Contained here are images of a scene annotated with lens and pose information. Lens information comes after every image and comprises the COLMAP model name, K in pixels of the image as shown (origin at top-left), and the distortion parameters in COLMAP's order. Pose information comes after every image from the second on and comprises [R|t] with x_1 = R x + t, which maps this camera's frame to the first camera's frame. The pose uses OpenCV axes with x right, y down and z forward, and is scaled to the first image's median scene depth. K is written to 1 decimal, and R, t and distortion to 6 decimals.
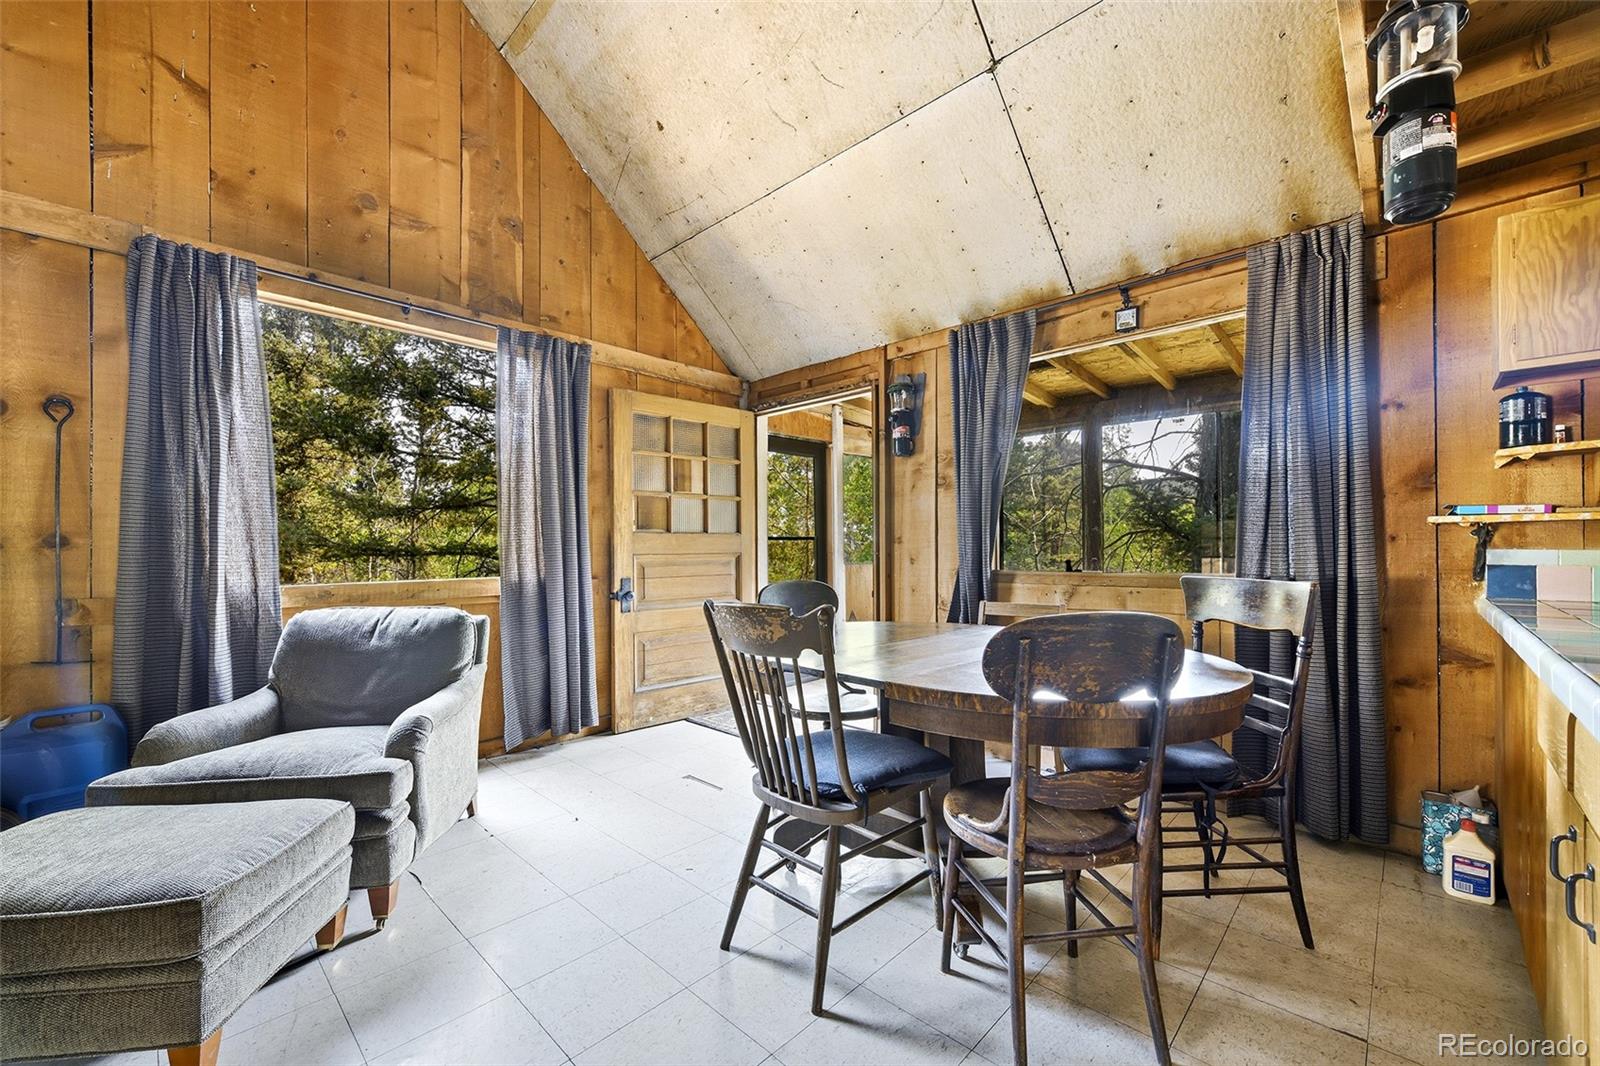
lens RADIAL K [[637.7, 0, 789.0], [0, 637.7, 545.8], [0, 0, 1]] dist [0.008601, -0.001067]
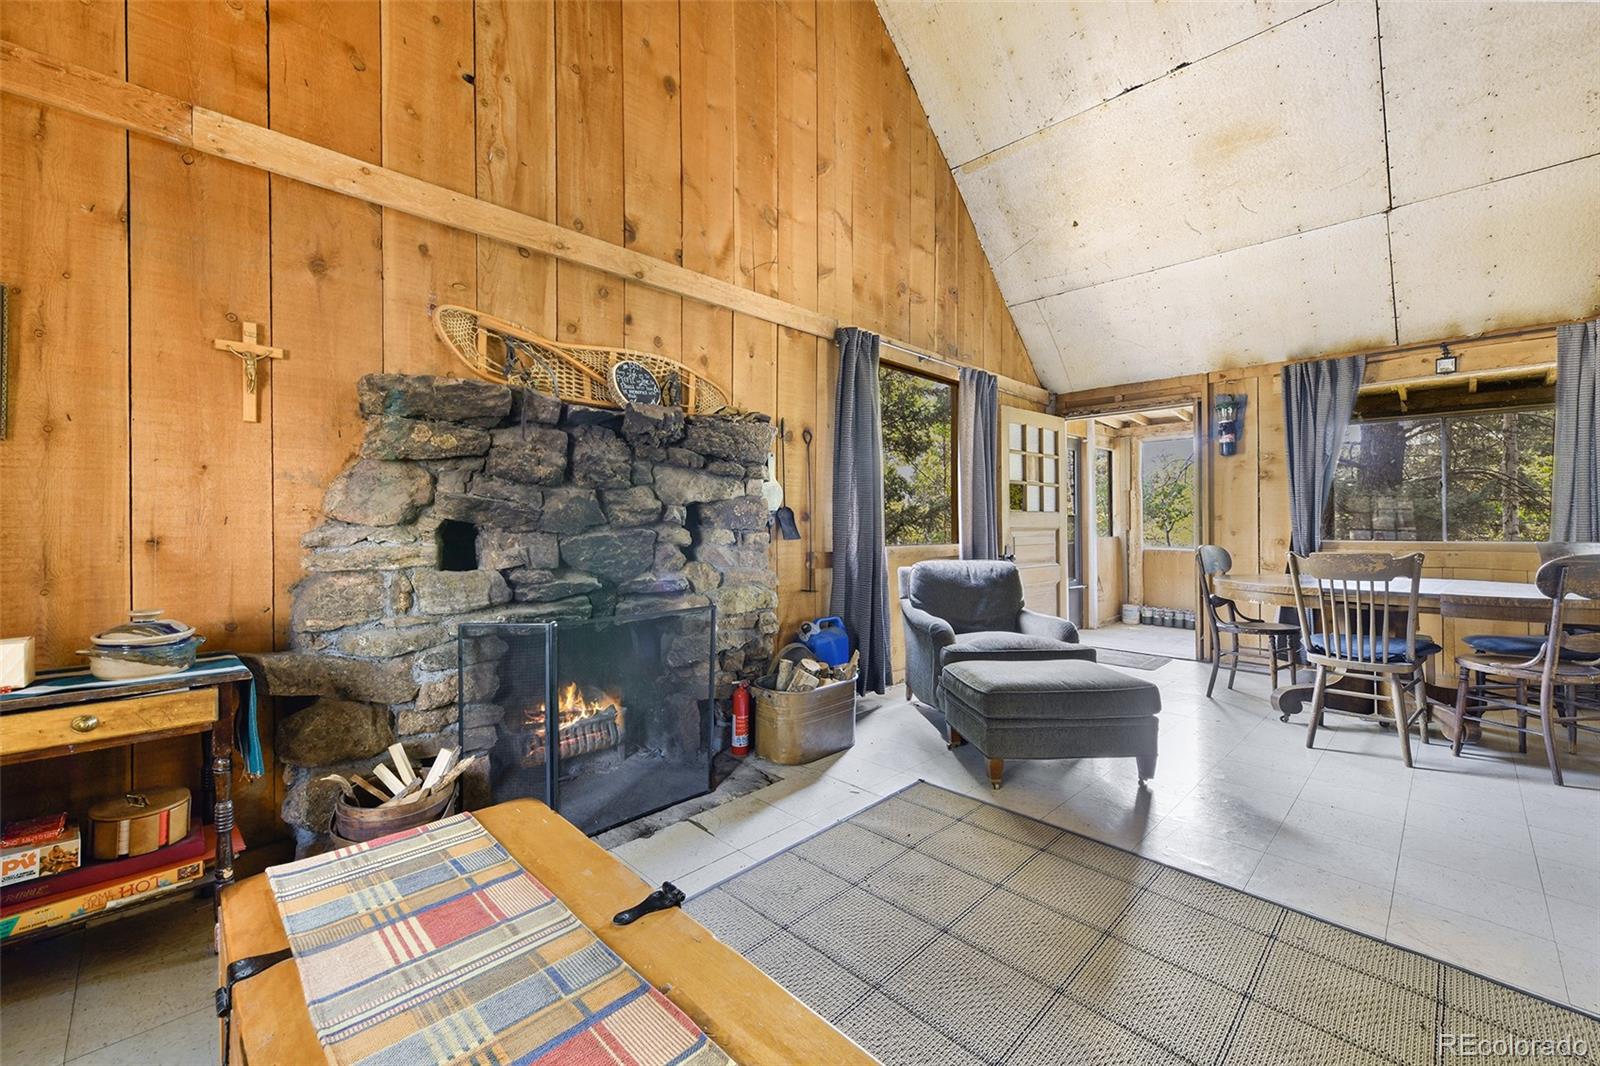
lens RADIAL K [[637.7, 0, 778.9], [0, 637.7, 524.1], [0, 0, 1]] dist [0.008601, -0.001067]
pose [[0.999412, 0.004423, -0.033993, -1.068217], [-0.004256, 0.999978, 0.005010, 0.003344], [0.034014, -0.004863, 0.999410, -0.580700]]
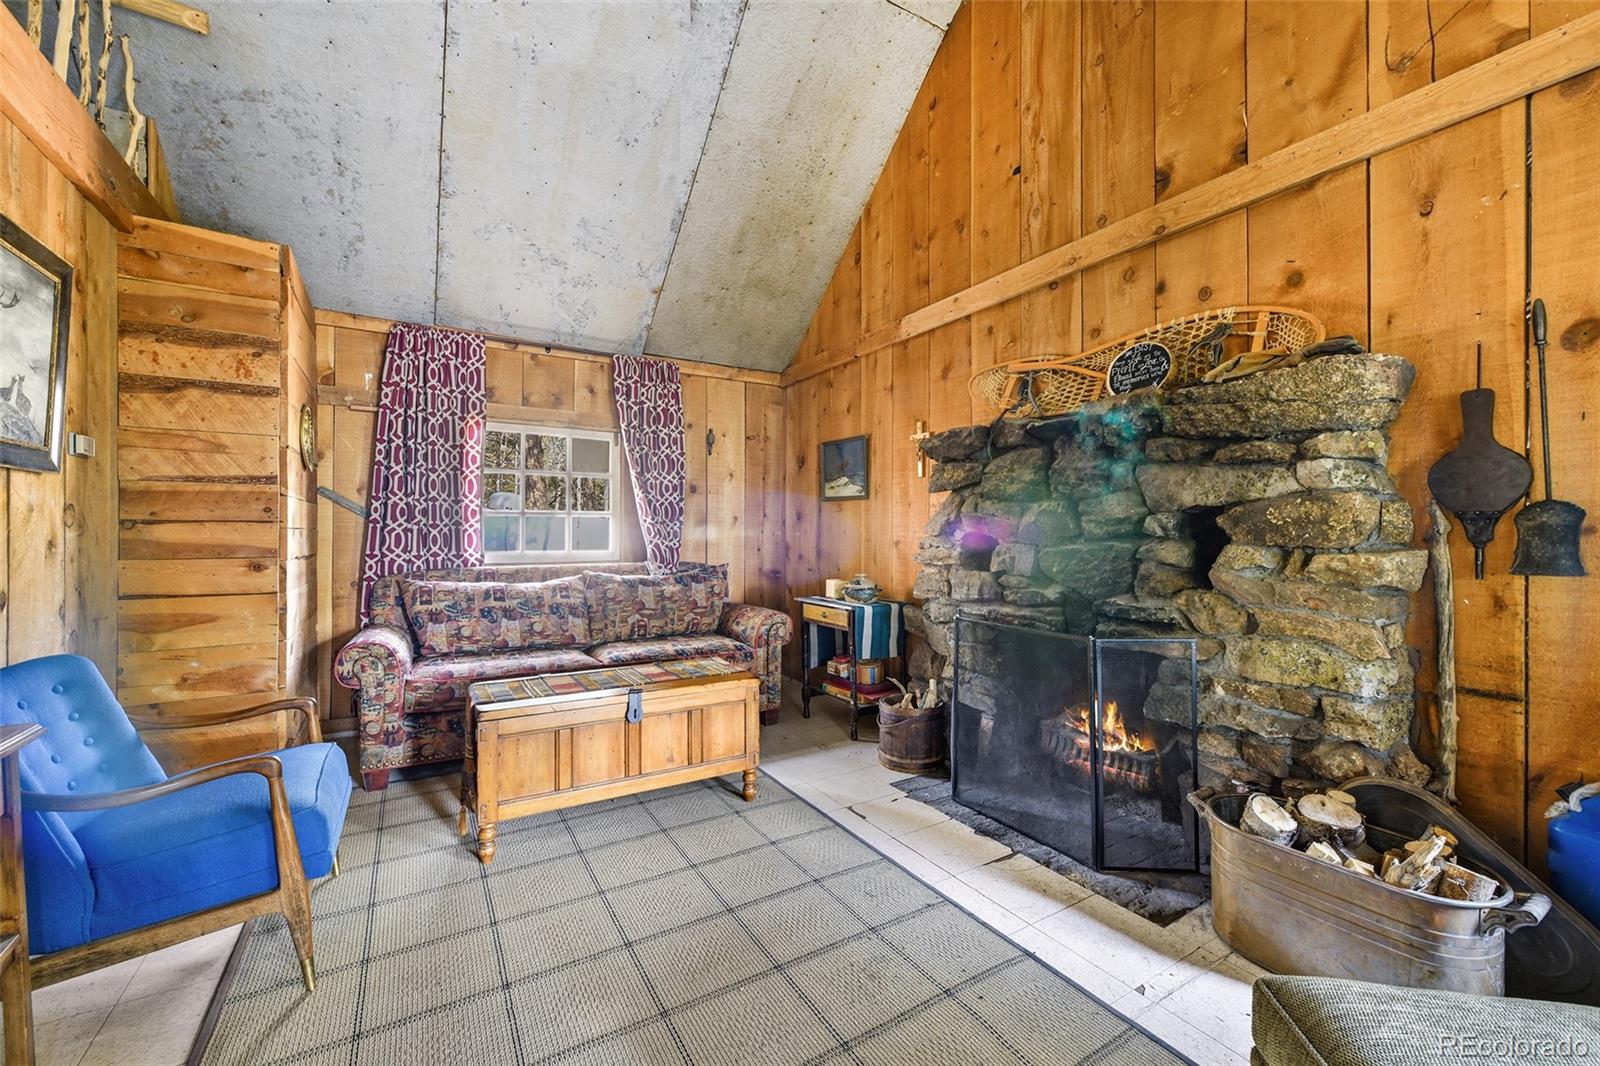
lens RADIAL K [[637.7, 0, 773.3], [0, 637.7, 535.4], [0, 0, 1]] dist [0.008601, -0.001067]
pose [[-0.266867, 0.007470, -0.963704, -0.290611], [0.001266, 0.999972, 0.007400, 0.000677], [0.963732, 0.000754, -0.266869, 0.279146]]
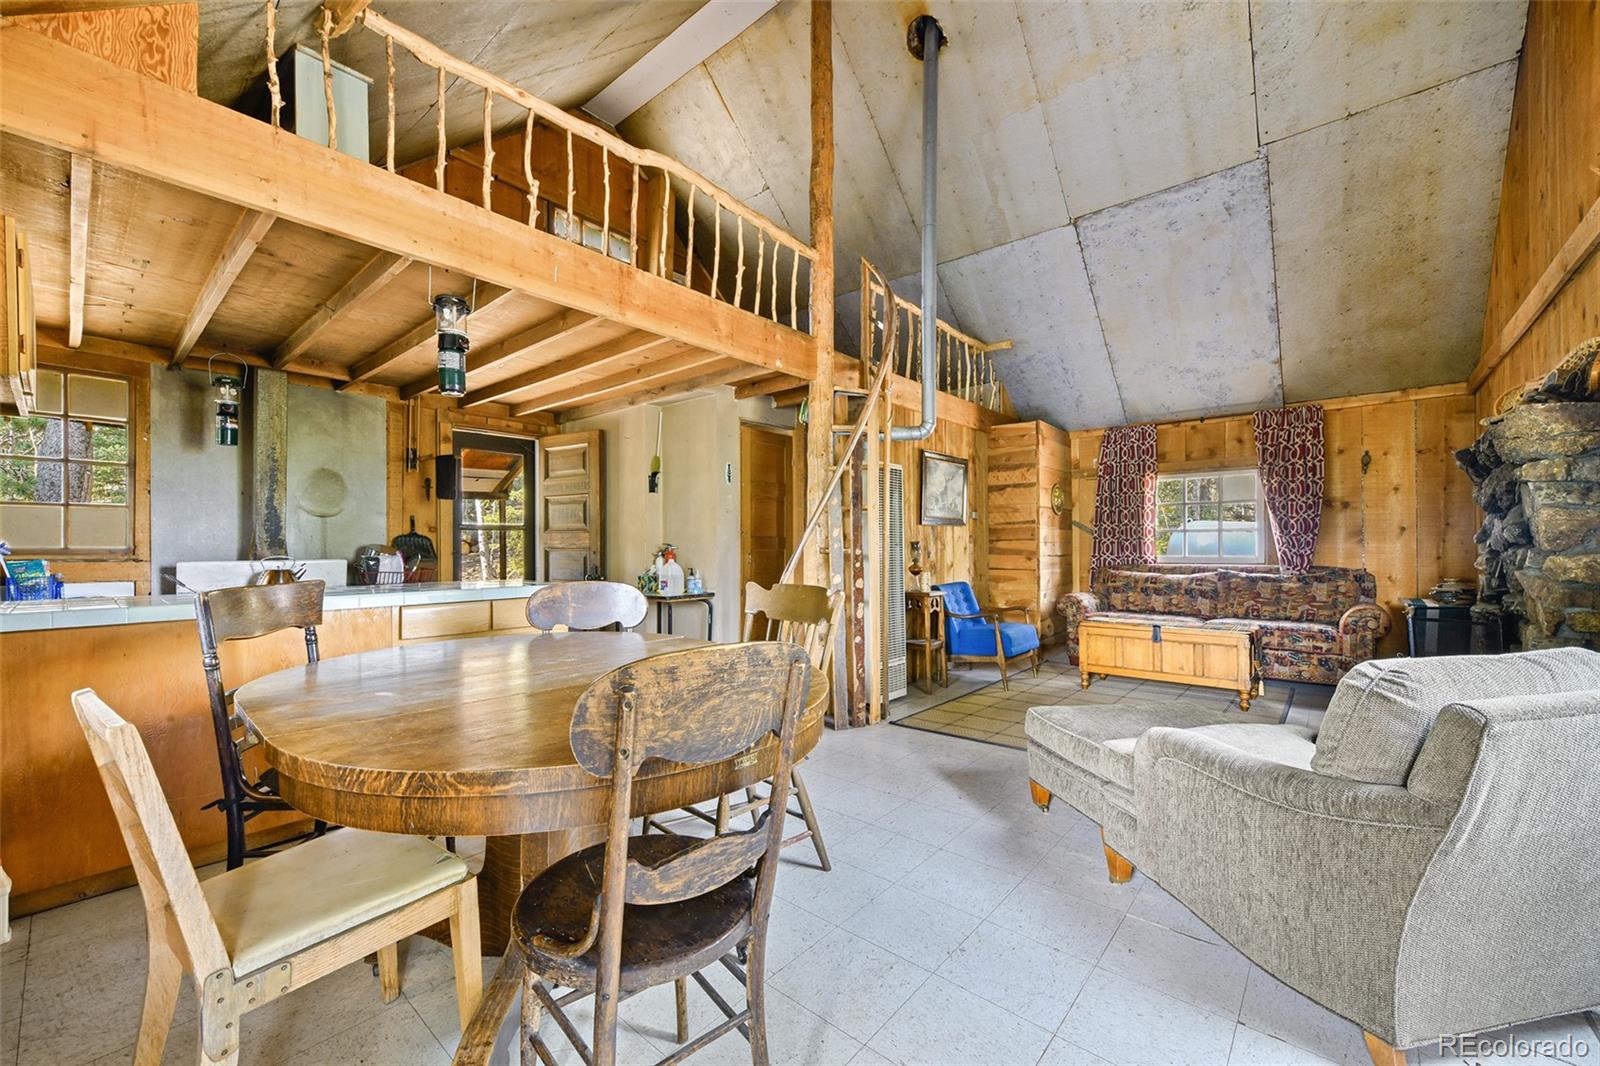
lens RADIAL K [[637.7, 0, 795.2], [0, 637.7, 540.5], [0, 0, 1]] dist [0.008601, -0.001067]
pose [[-0.998082, 0.009571, -0.061159, -0.018170], [0.010205, 0.999897, -0.010071, 0.004035], [0.061056, -0.010676, -0.998077, 1.590373]]
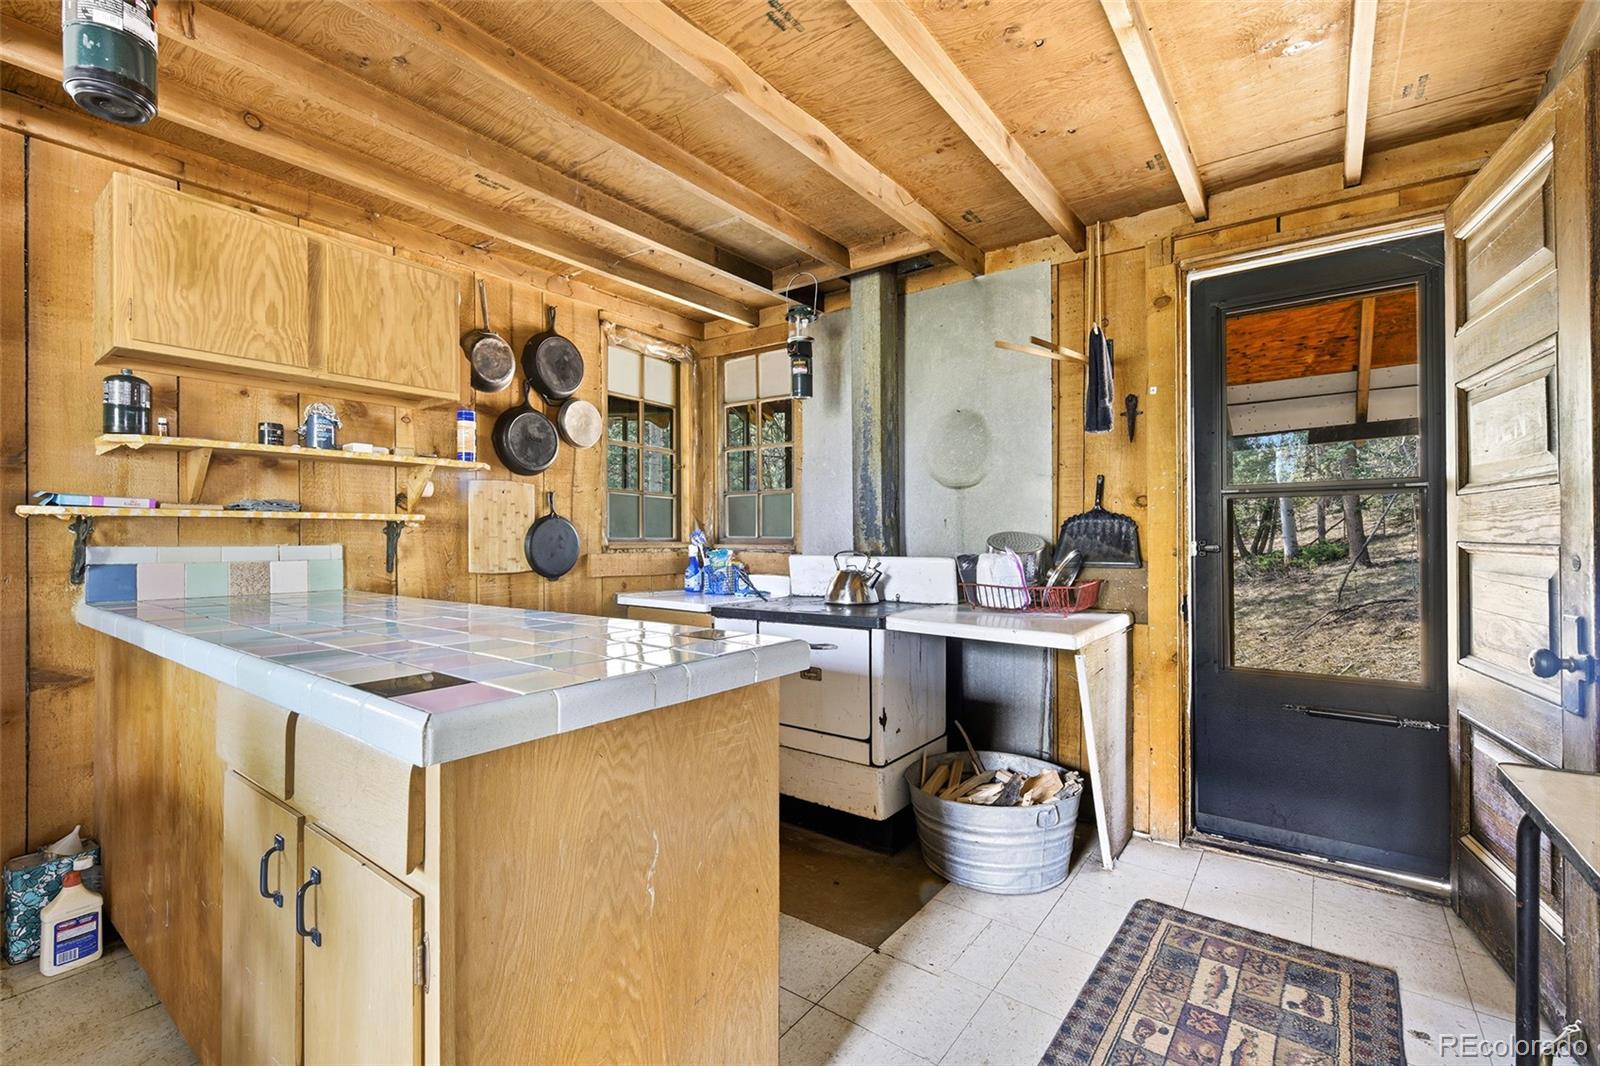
lens RADIAL K [[693.8, 0, 790.2], [0, 693.8, 534.6], [0, 0, 1]] dist [0.003923, -0.002477]
pose [[-0.126530, 0.008929, 0.991923, 0.034219], [-0.000012, 0.999959, -0.009003, -0.002297], [-0.991963, -0.001151, -0.126524, 0.155599]]
